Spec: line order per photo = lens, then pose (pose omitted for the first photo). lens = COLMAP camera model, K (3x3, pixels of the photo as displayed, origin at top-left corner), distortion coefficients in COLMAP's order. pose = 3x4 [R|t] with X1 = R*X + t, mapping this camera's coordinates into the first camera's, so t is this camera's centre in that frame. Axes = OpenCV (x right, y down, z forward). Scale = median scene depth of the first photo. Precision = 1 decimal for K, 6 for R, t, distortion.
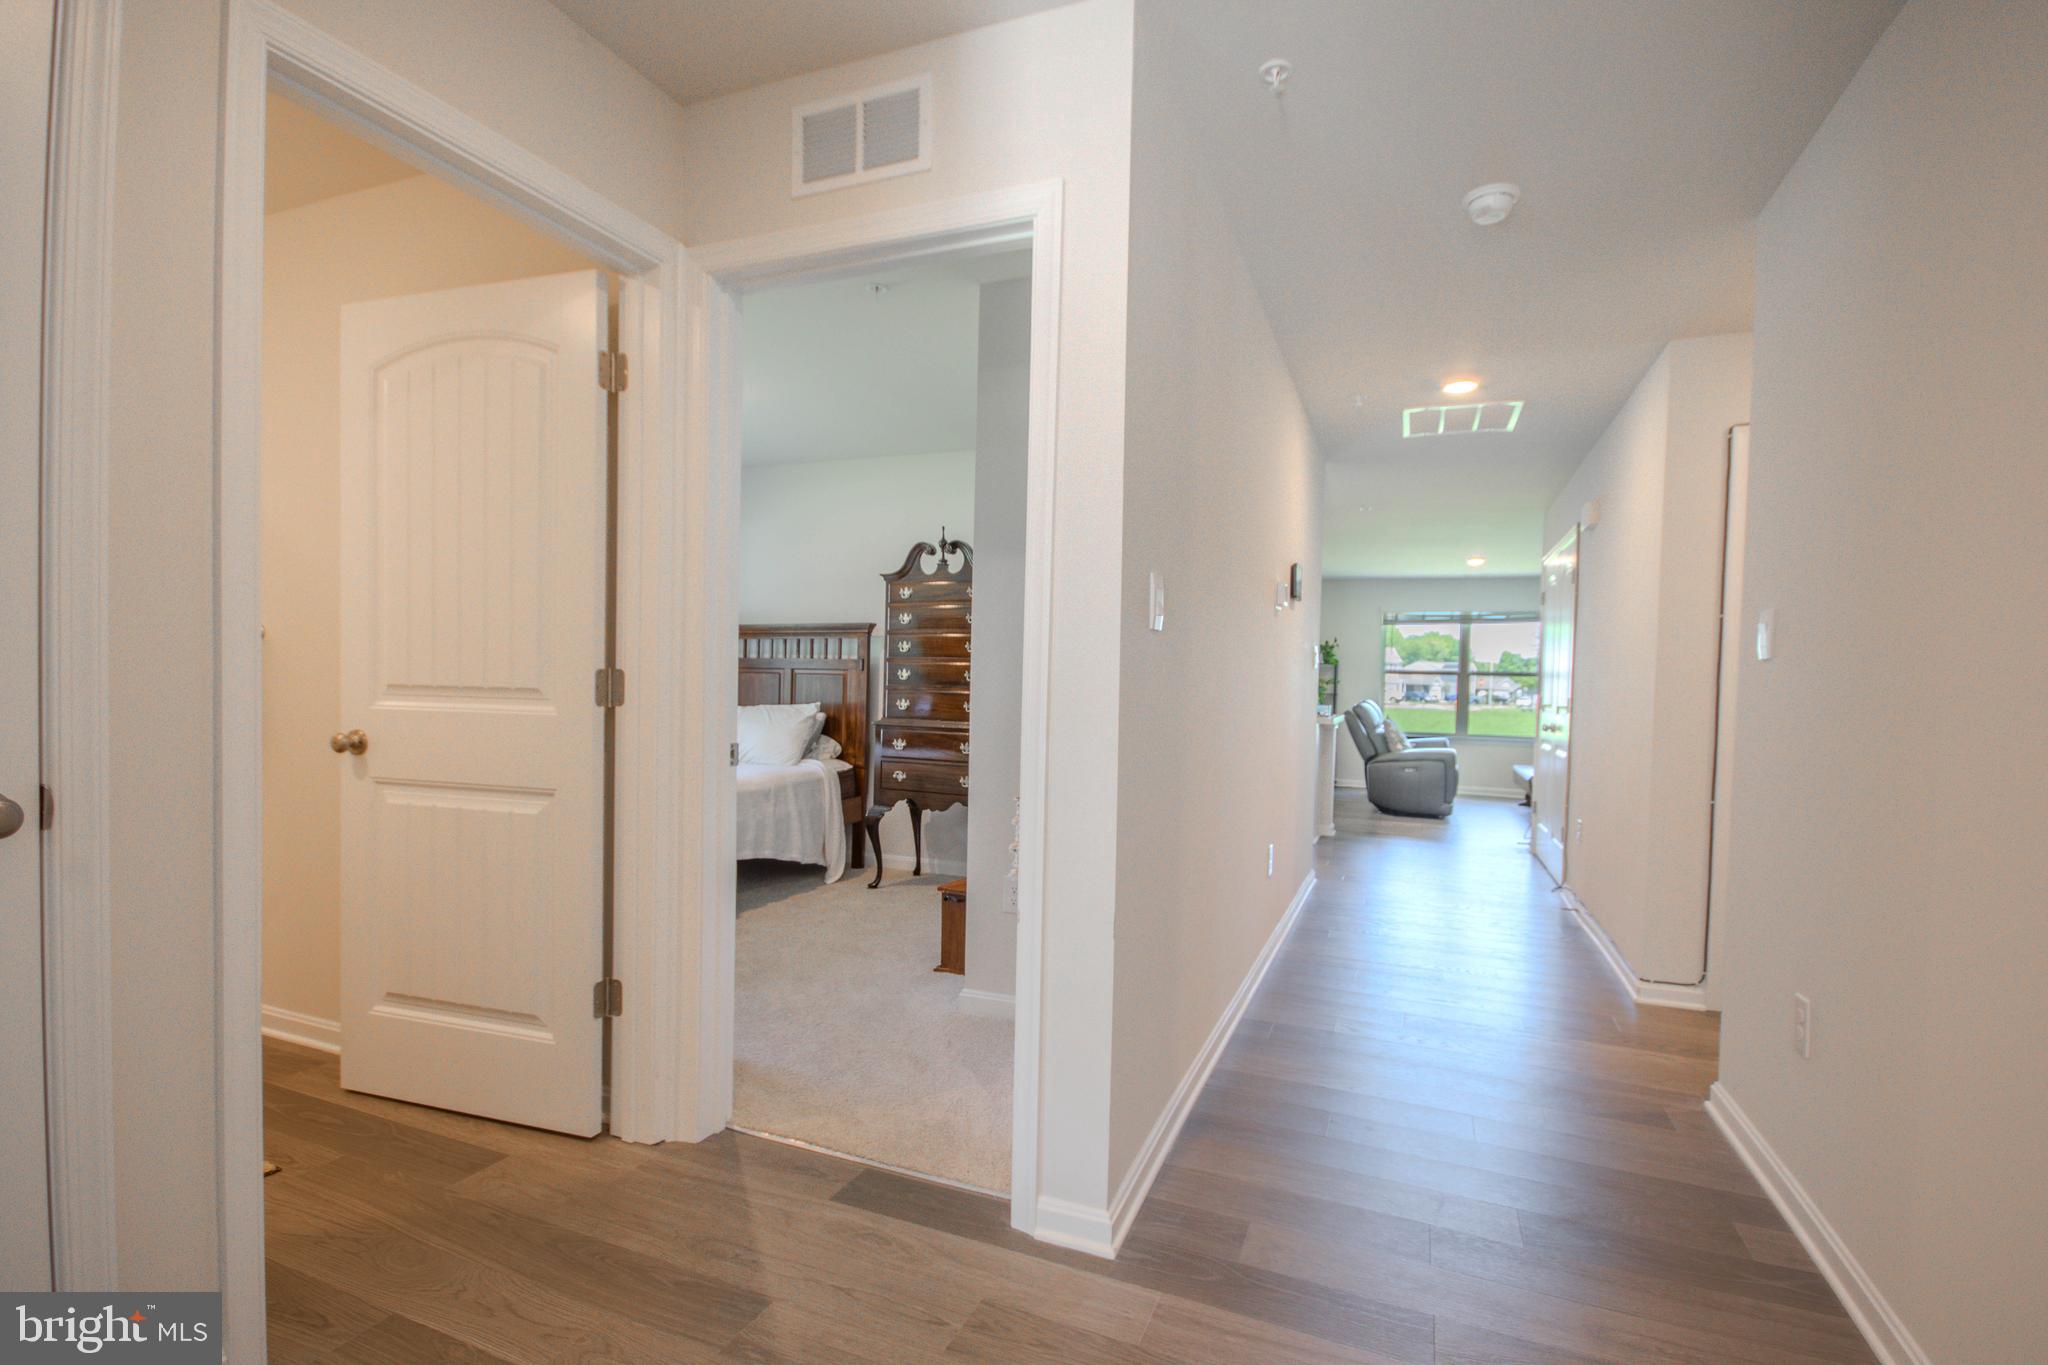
lens RADIAL K [[957.6, 0, 1029.7], [0, 957.6, 707.5], [0, 0, 1]] dist [0.003626, -0.007042]
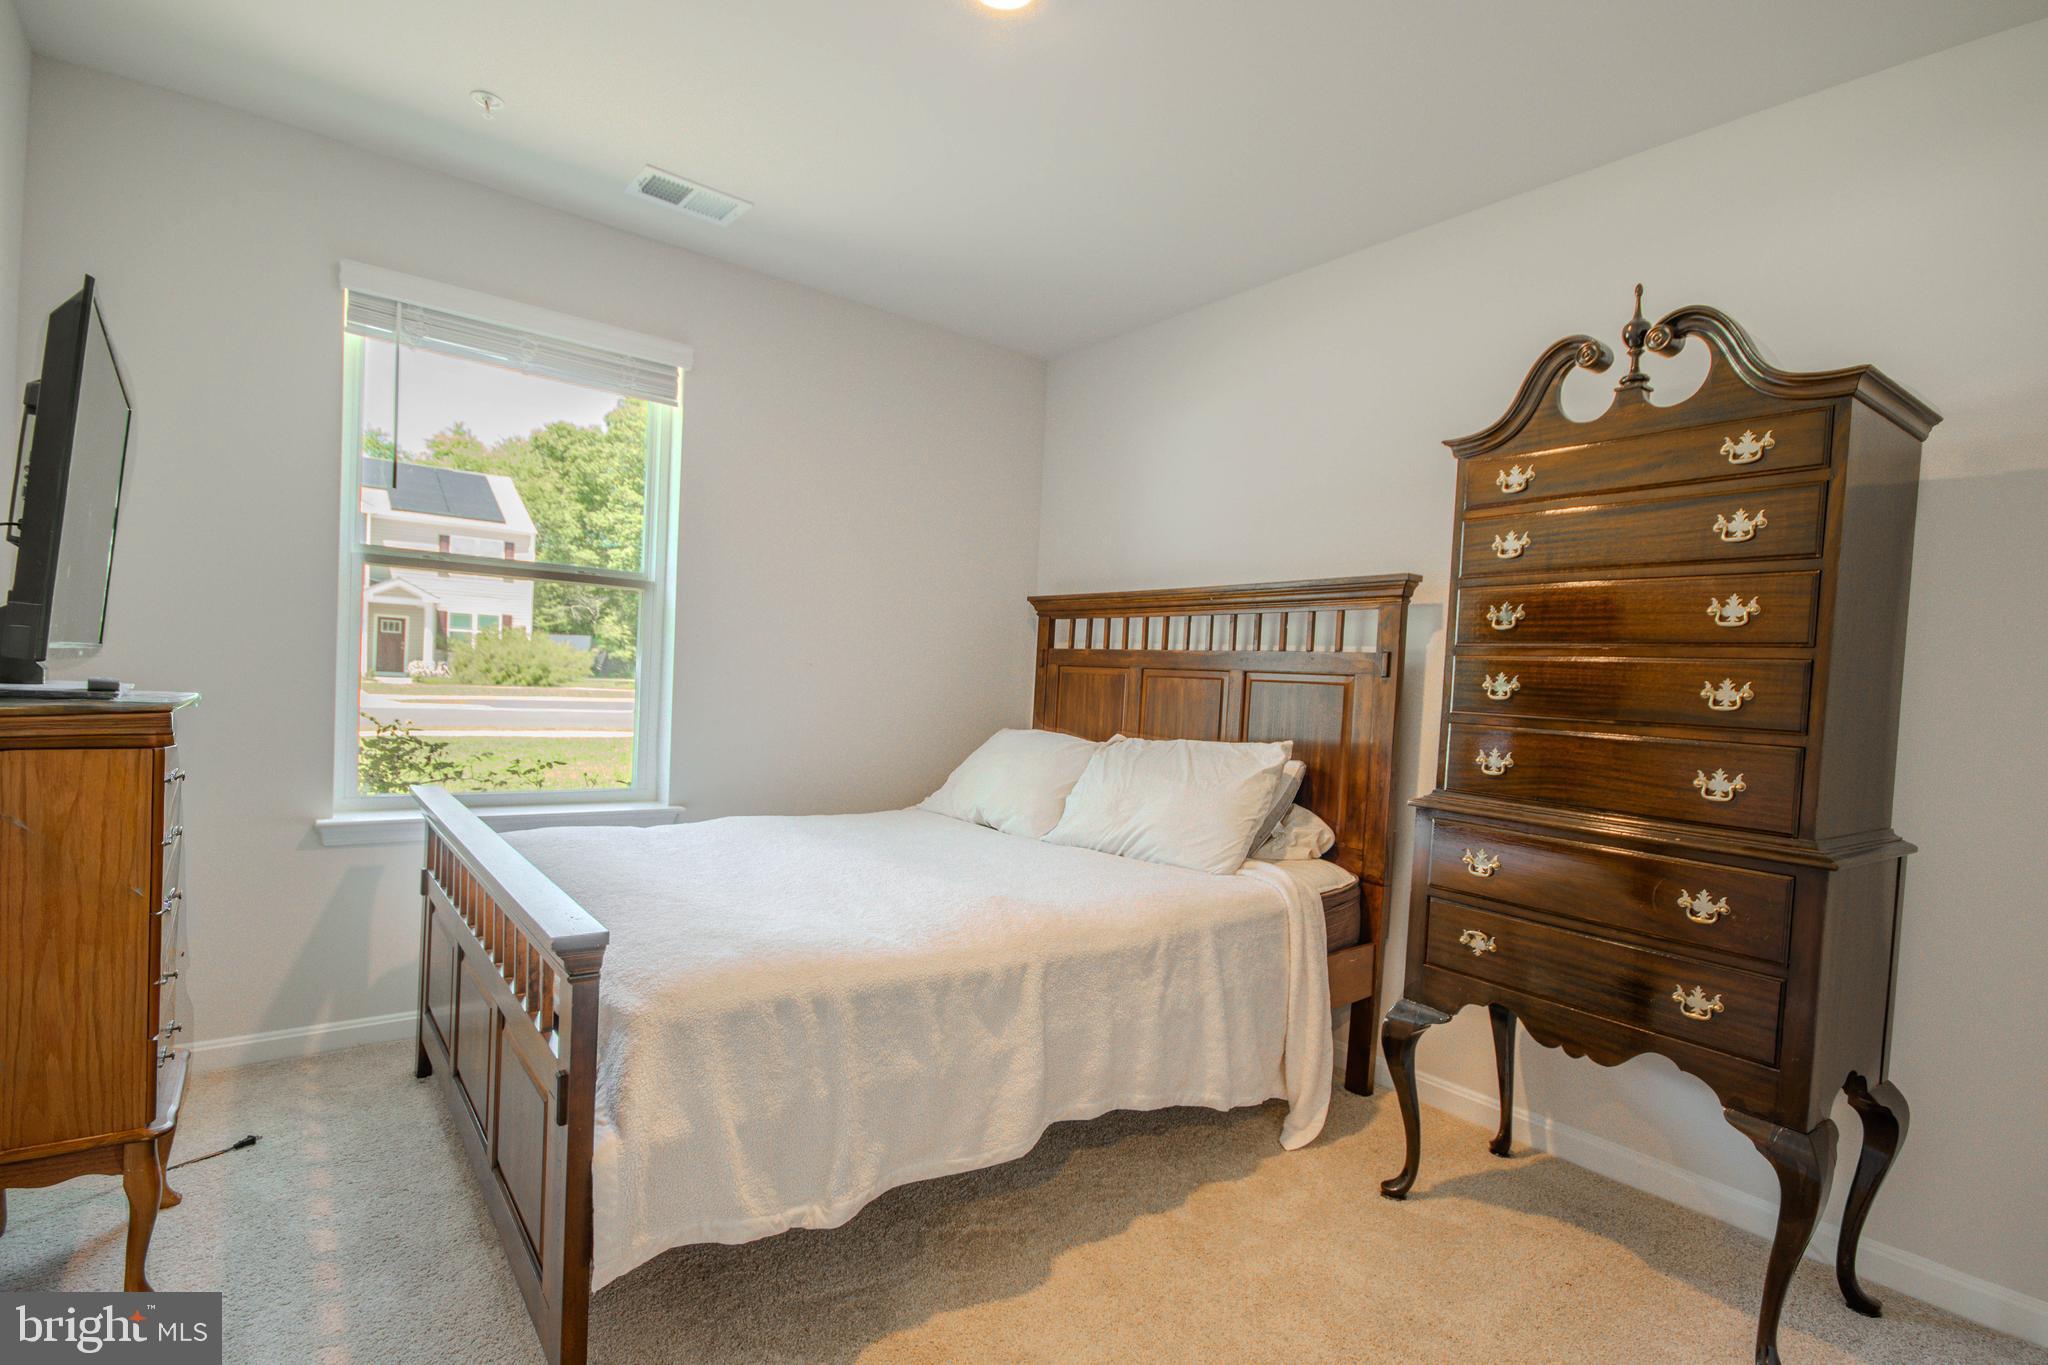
lens RADIAL K [[972.0, 0, 1025.1], [0, 972.0, 704.4], [0, 0, 1]] dist [-0.000930, -0.000329]
pose [[0.866948, 0.034397, -0.497209, -0.094250], [-0.040696, 0.999170, -0.001836, -0.017381], [0.496734, 0.021826, 0.867629, 0.516216]]
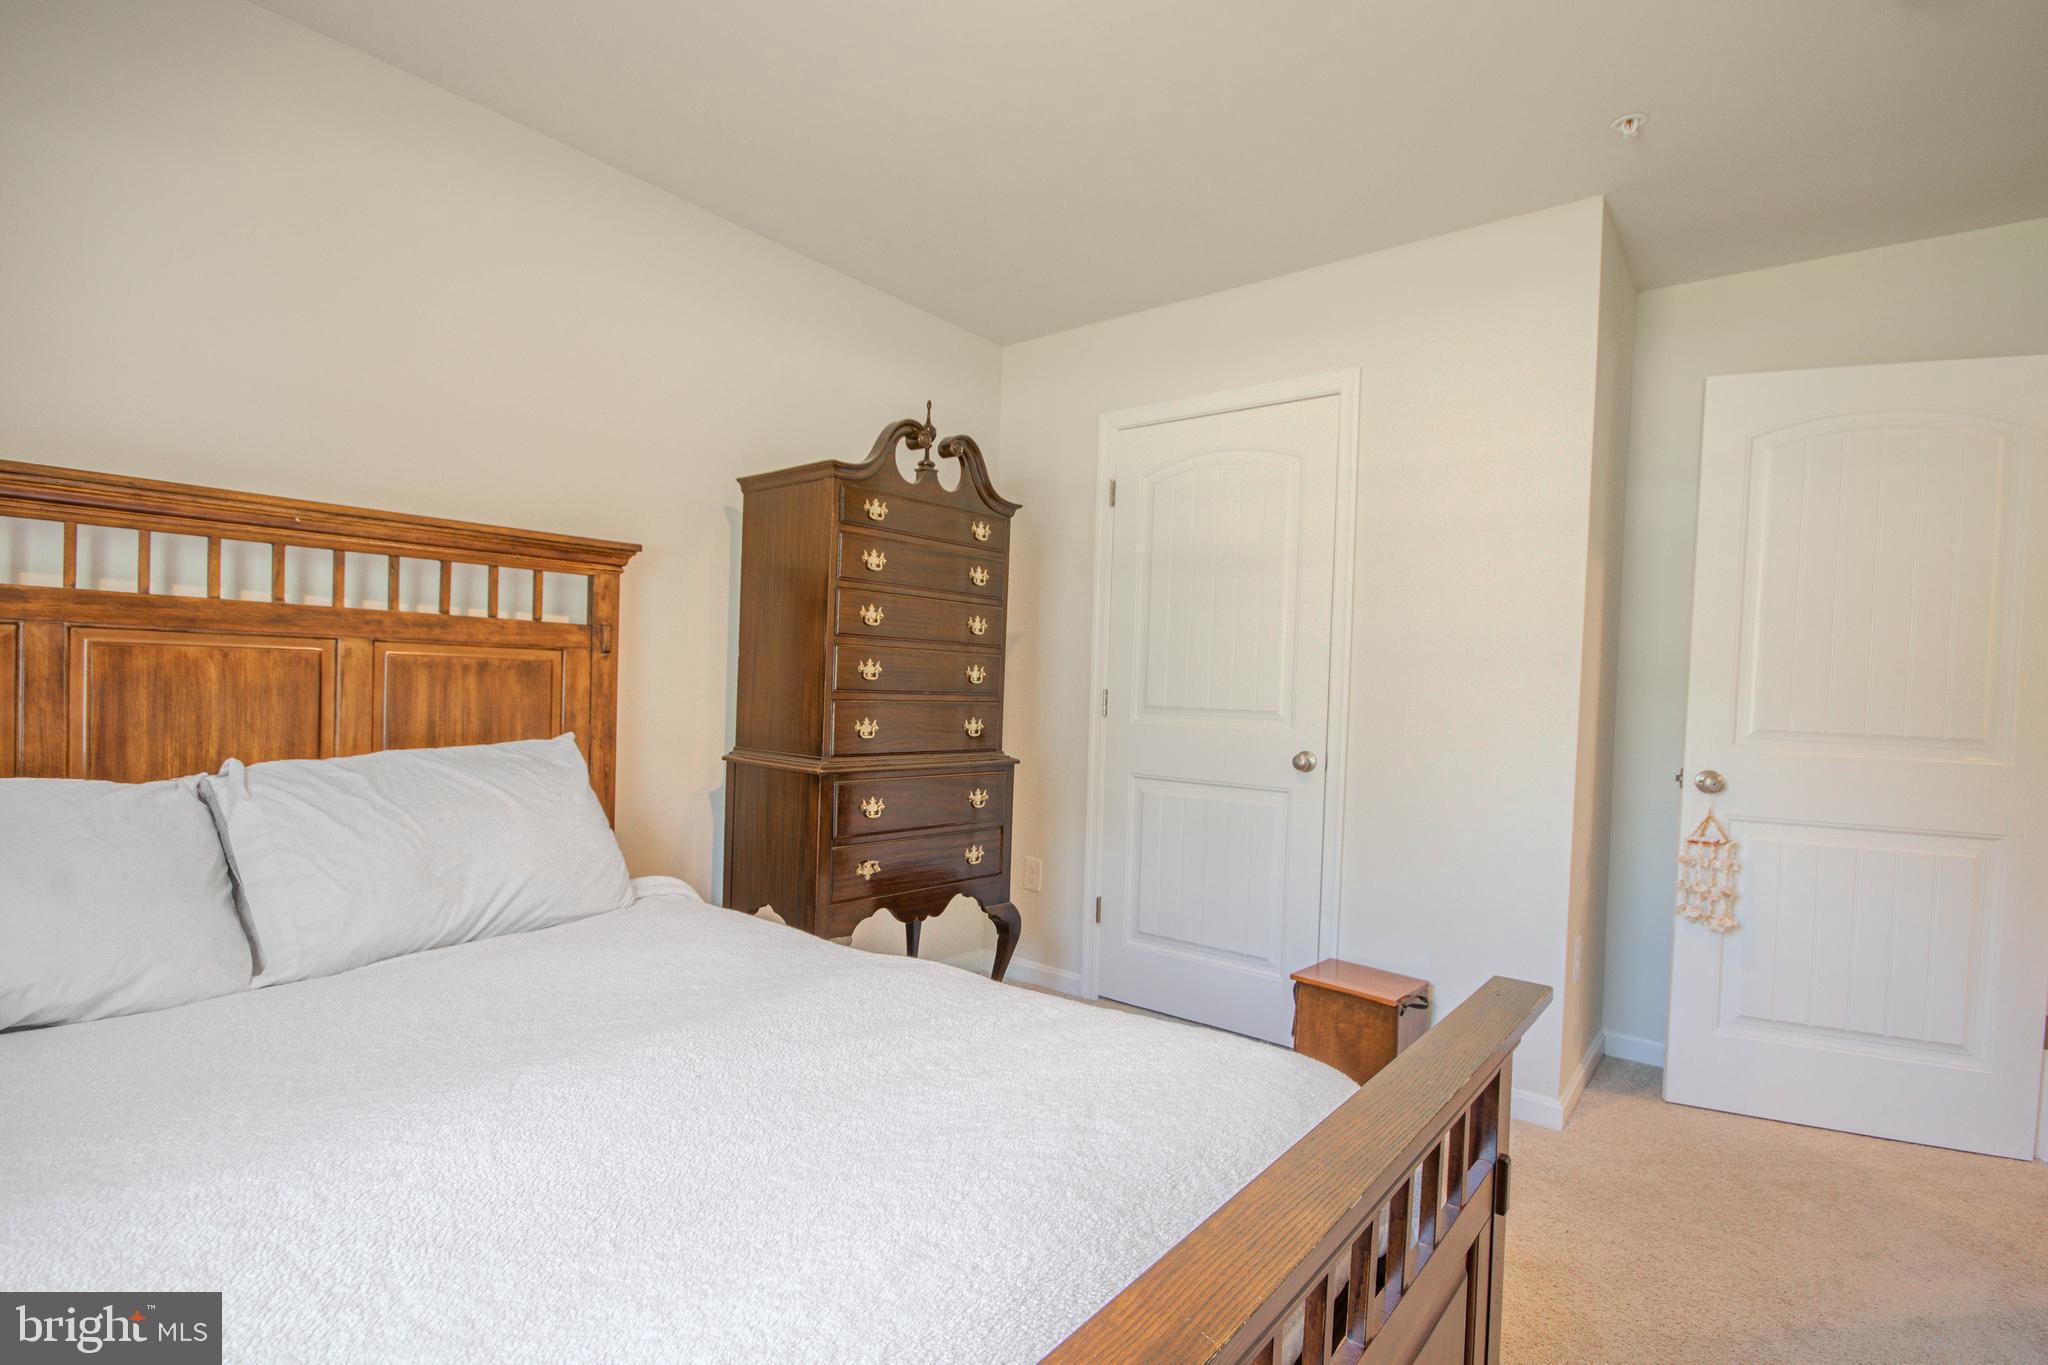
lens RADIAL K [[957.6, 0, 1029.7], [0, 957.6, 707.5], [0, 0, 1]] dist [0.003626, -0.007042]
pose [[0.286957, -0.035817, 0.957274, -0.556546], [-0.004101, 0.999246, 0.038617, -0.032254], [-0.957935, -0.015007, 0.286593, 0.717811]]
